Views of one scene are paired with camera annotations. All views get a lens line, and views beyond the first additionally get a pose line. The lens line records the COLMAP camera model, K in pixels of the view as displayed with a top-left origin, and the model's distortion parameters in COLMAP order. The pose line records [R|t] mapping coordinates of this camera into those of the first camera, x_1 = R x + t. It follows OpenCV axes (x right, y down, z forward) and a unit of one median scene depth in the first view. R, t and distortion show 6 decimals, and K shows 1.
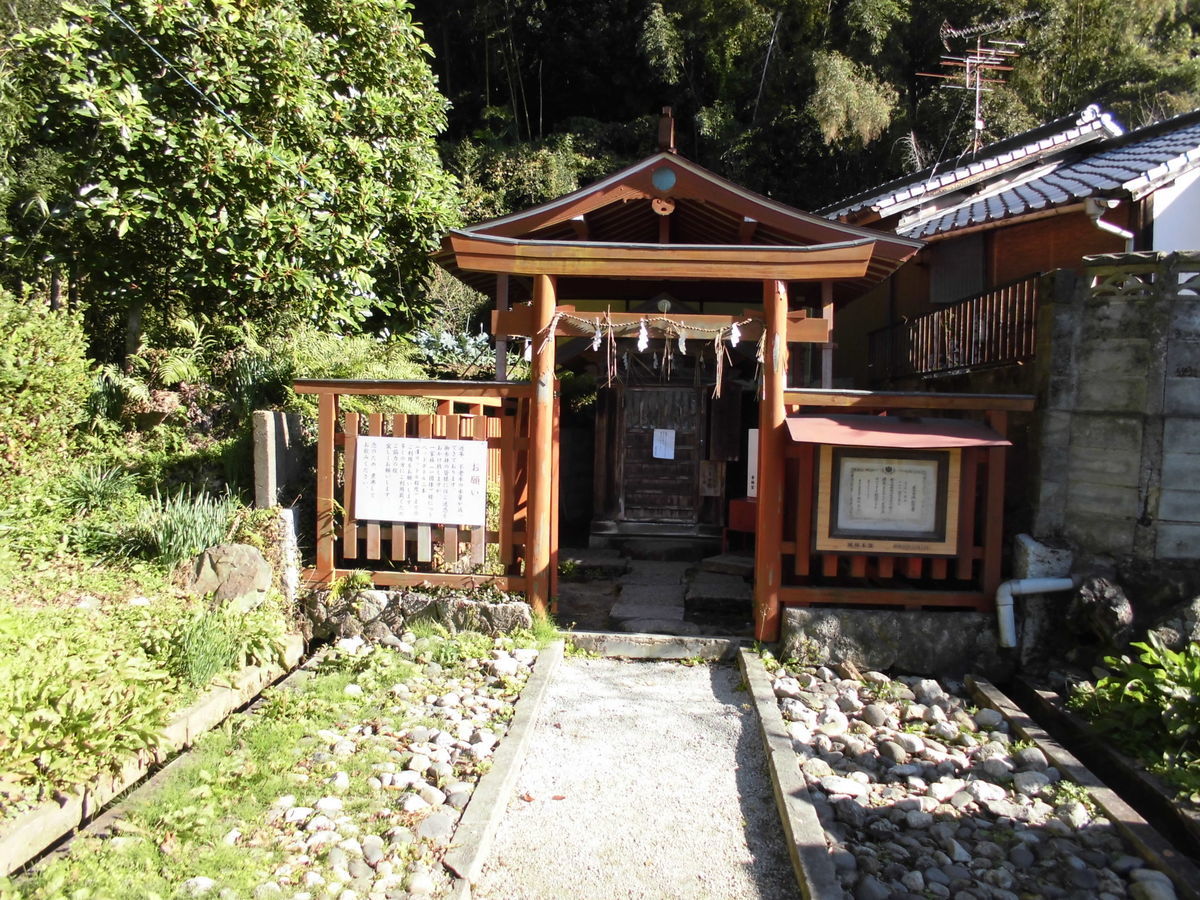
lens RADIAL K [[939.9, 0, 604.2], [0, 939.9, 454.7], [0, 0, 1]] dist [-0.096536, 0.005889]
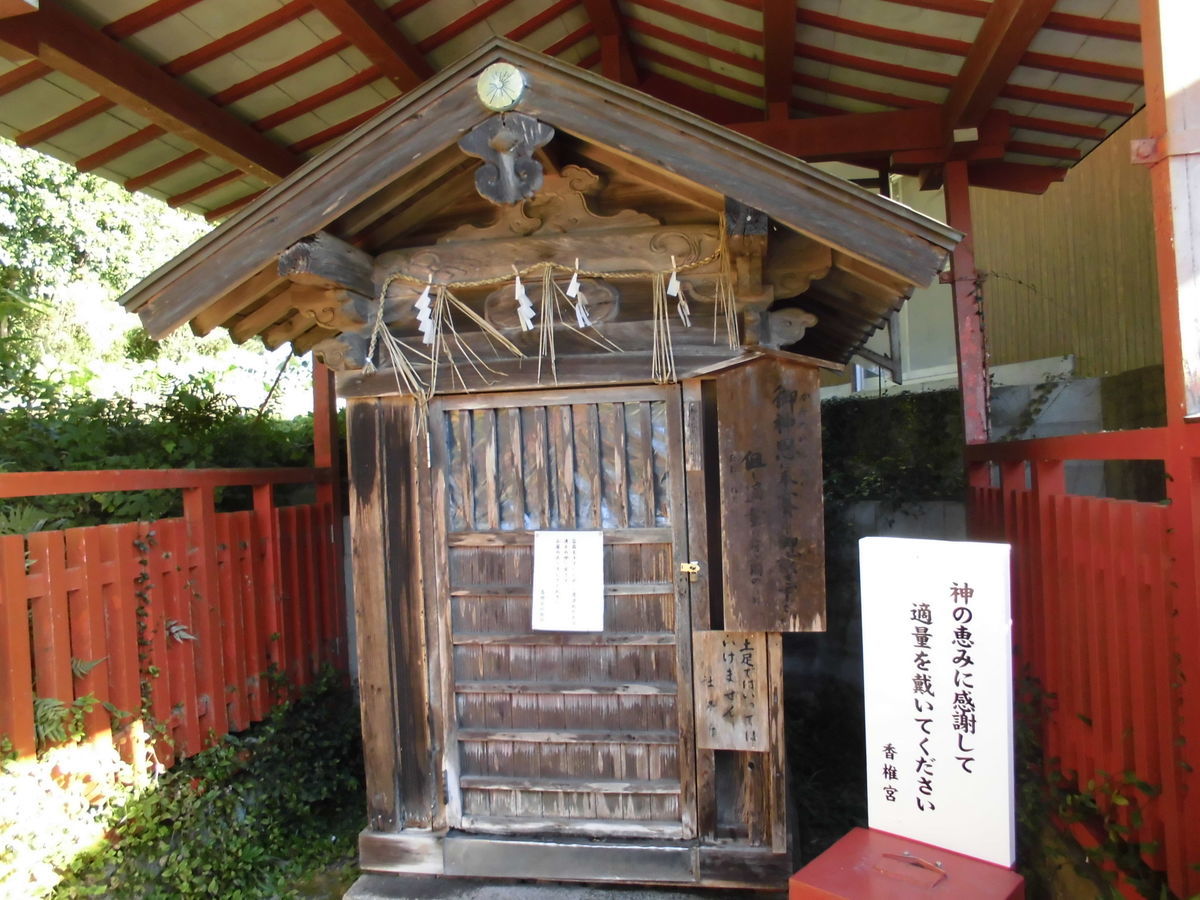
lens RADIAL K [[939.9, 0, 602.5], [0, 939.9, 450.7], [0, 0, 1]] dist [-0.096536, 0.005889]
pose [[0.993604, -0.059747, -0.095822, 0.180654], [0.055369, 0.997325, -0.047719, -0.064815], [0.098417, 0.042108, 0.994254, 1.204438]]
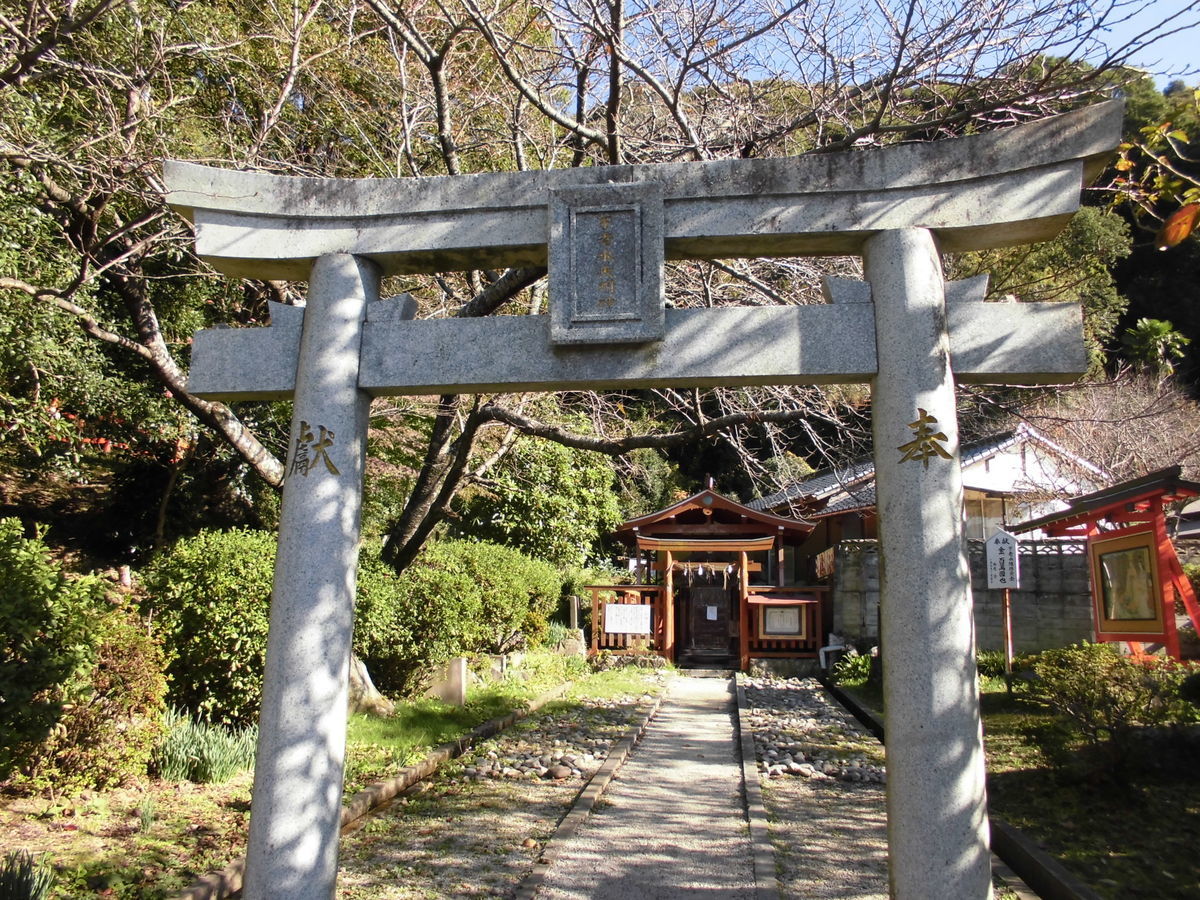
lens RADIAL K [[939.9, 0, 598.4], [0, 939.9, 455.6], [0, 0, 1]] dist [-0.096536, 0.005889]
pose [[0.997426, -0.023743, -0.067662, -0.072682], [0.008865, 0.977183, -0.212216, 0.151504], [0.071157, 0.211070, 0.974878, -2.028231]]
